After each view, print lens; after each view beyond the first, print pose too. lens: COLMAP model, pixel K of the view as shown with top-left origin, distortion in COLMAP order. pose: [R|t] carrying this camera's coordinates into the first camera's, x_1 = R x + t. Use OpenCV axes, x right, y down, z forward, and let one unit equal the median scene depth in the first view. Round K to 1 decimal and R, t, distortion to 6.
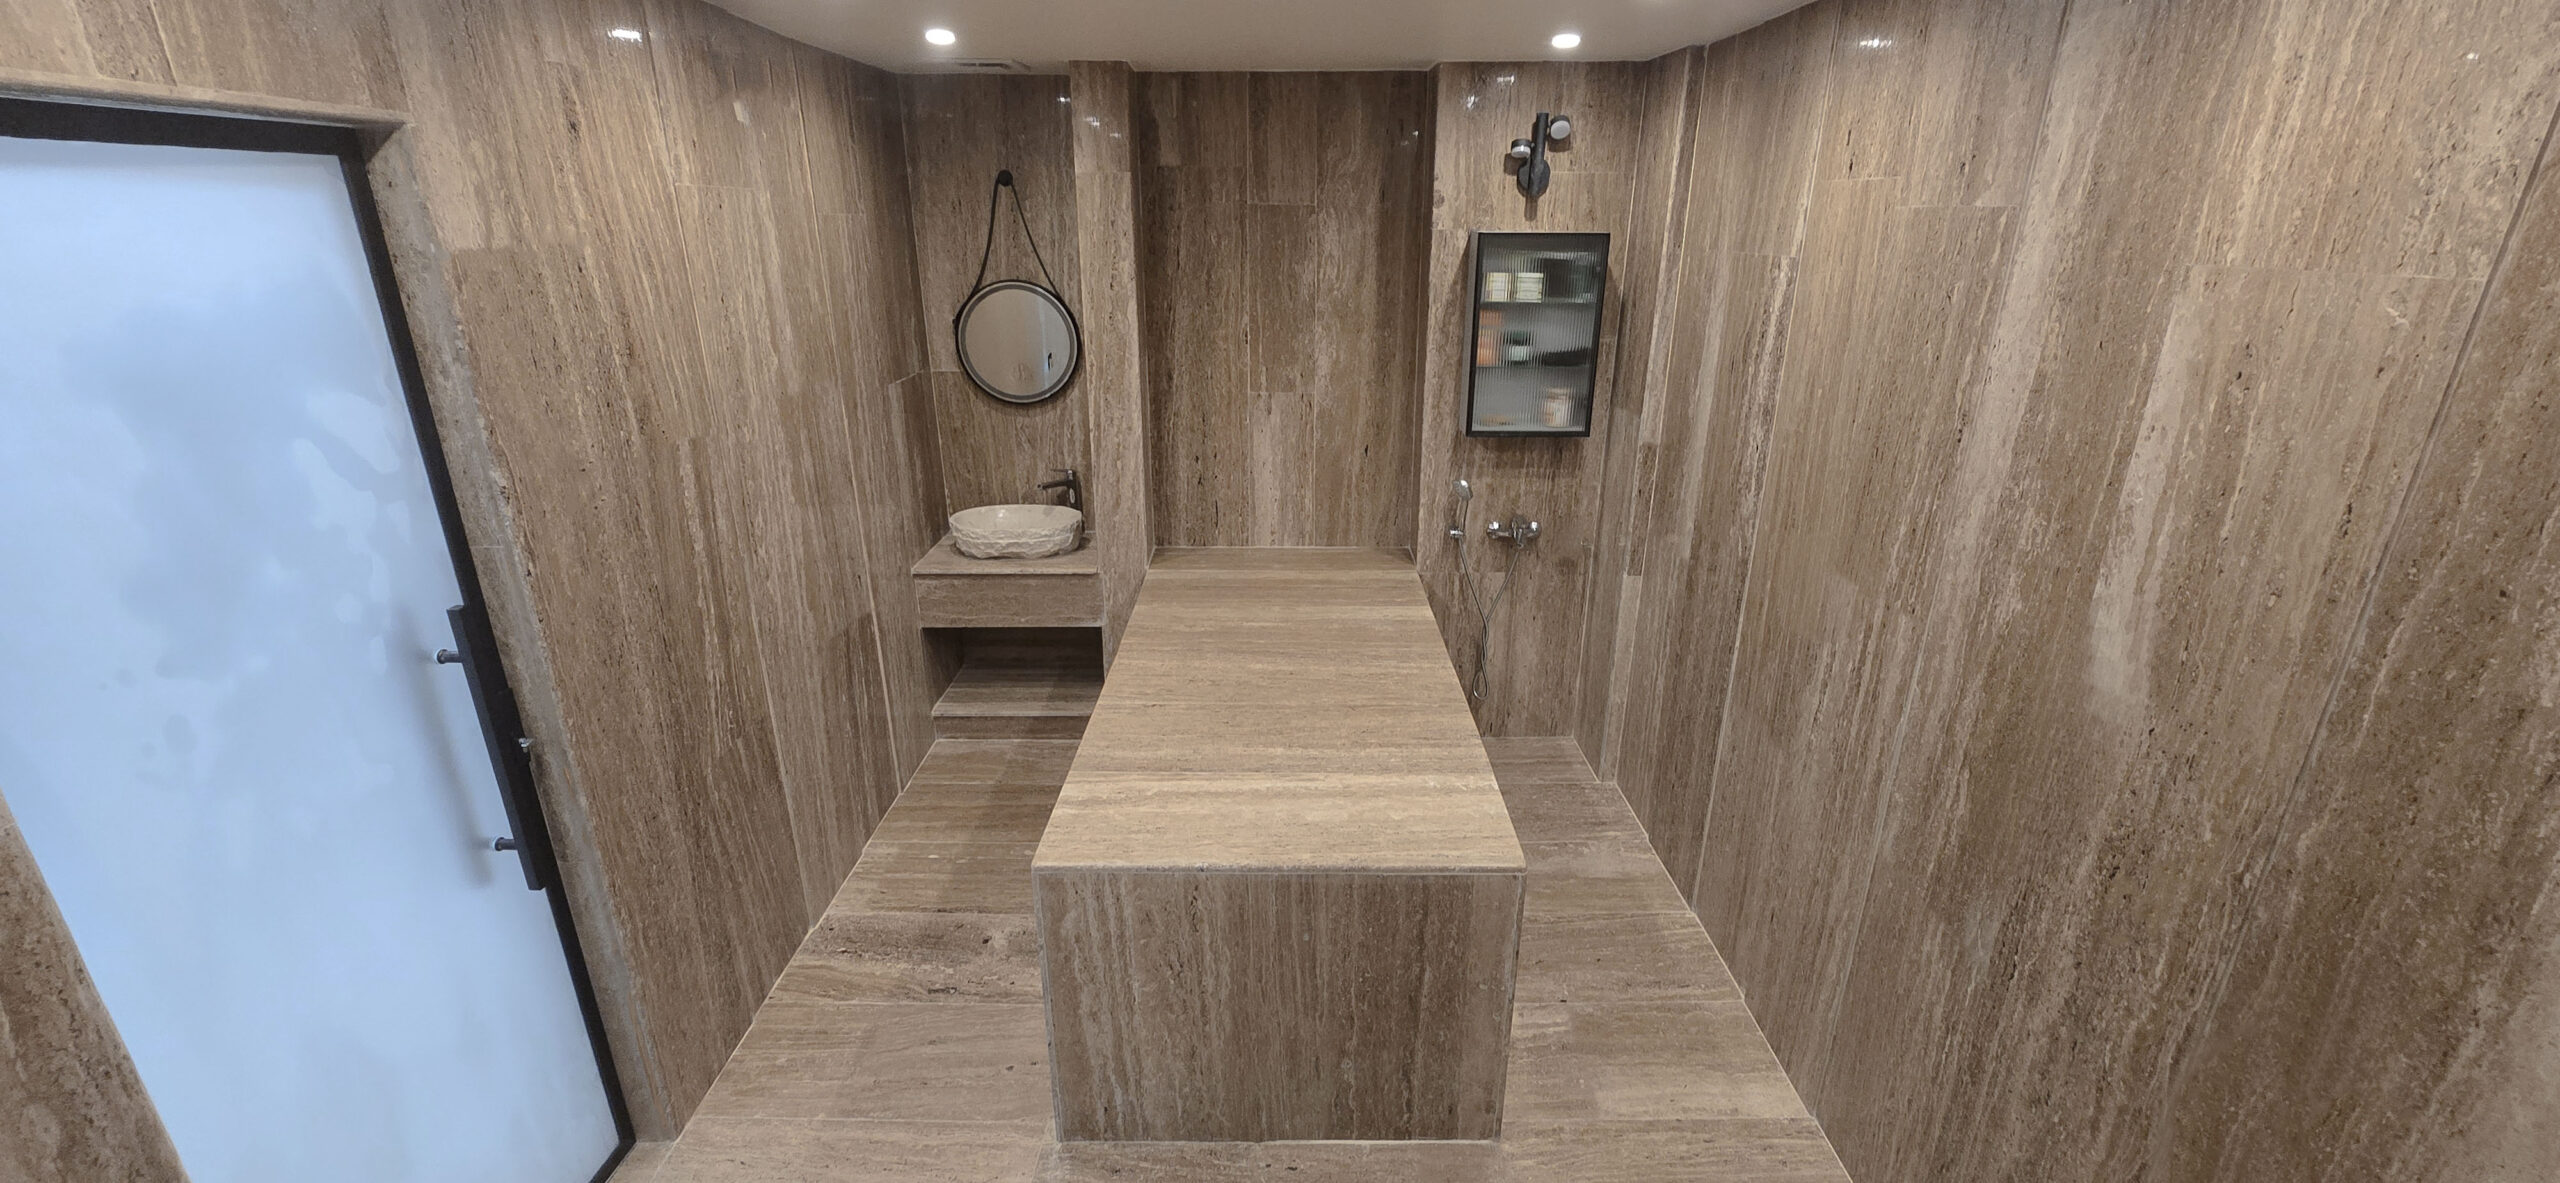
lens RADIAL K [[1035.4, 0, 1286.5], [0, 1035.4, 589.9], [0, 0, 1]] dist [0.000052, 0.000051]
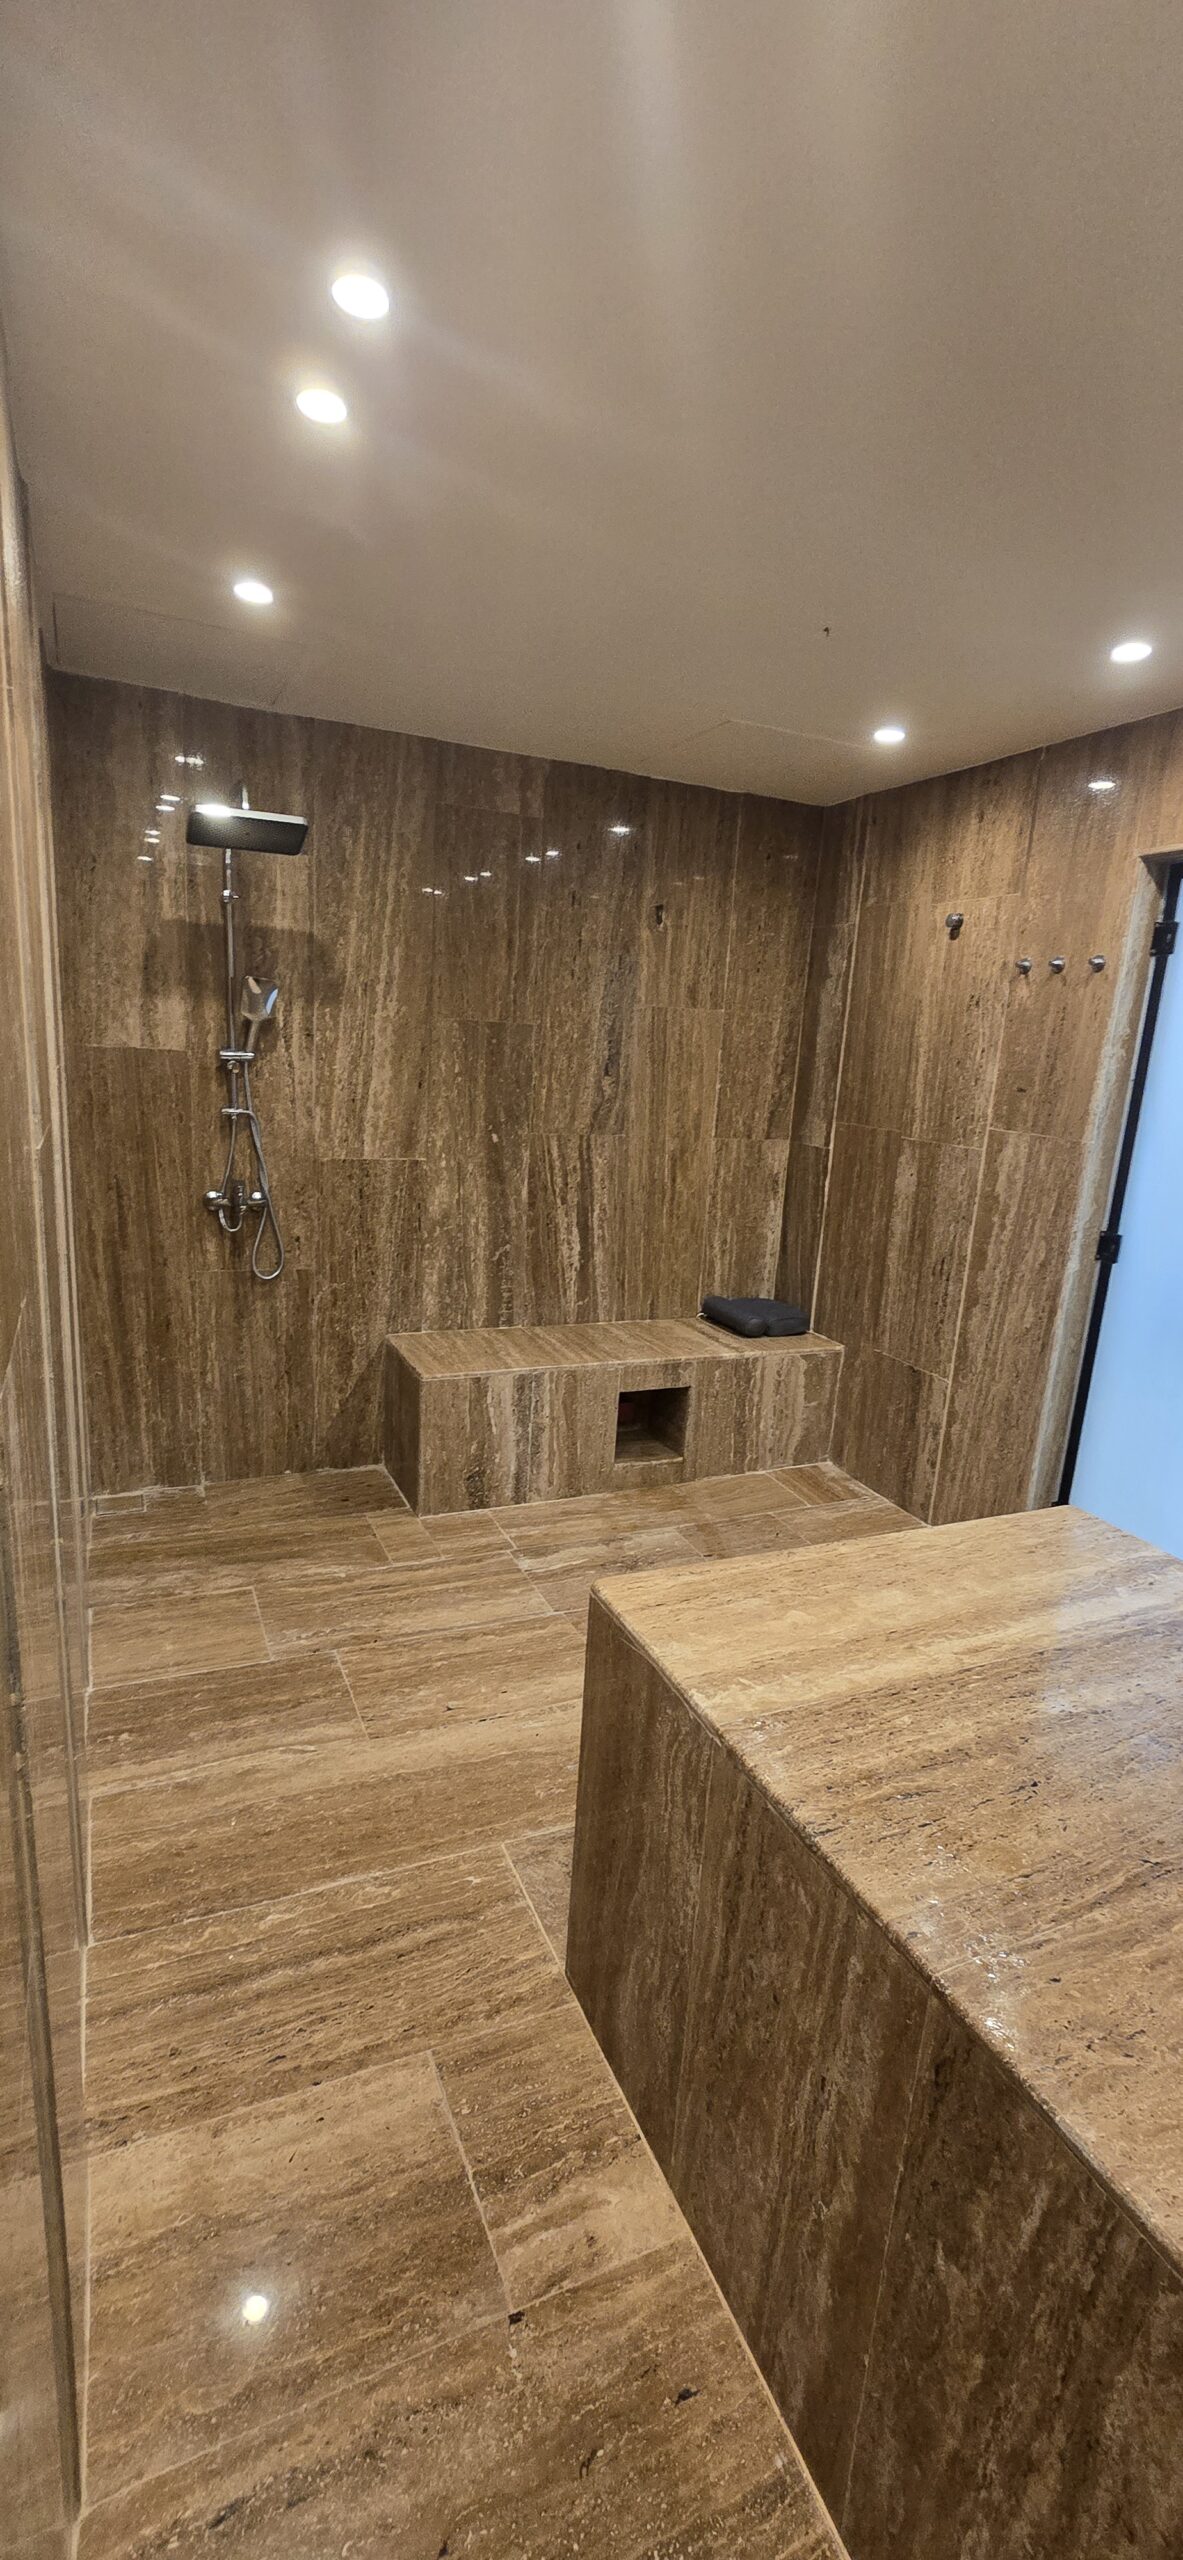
lens RADIAL K [[1035.4, 0, 594.3], [0, 1035.4, 1285.8], [0, 0, 1]] dist [0.000052, 0.000051]
pose [[-0.907366, 0.033800, -0.418981, 0.469359], [-0.204131, 0.835901, 0.509510, -0.256290], [0.367448, 0.547839, -0.751568, 1.261846]]
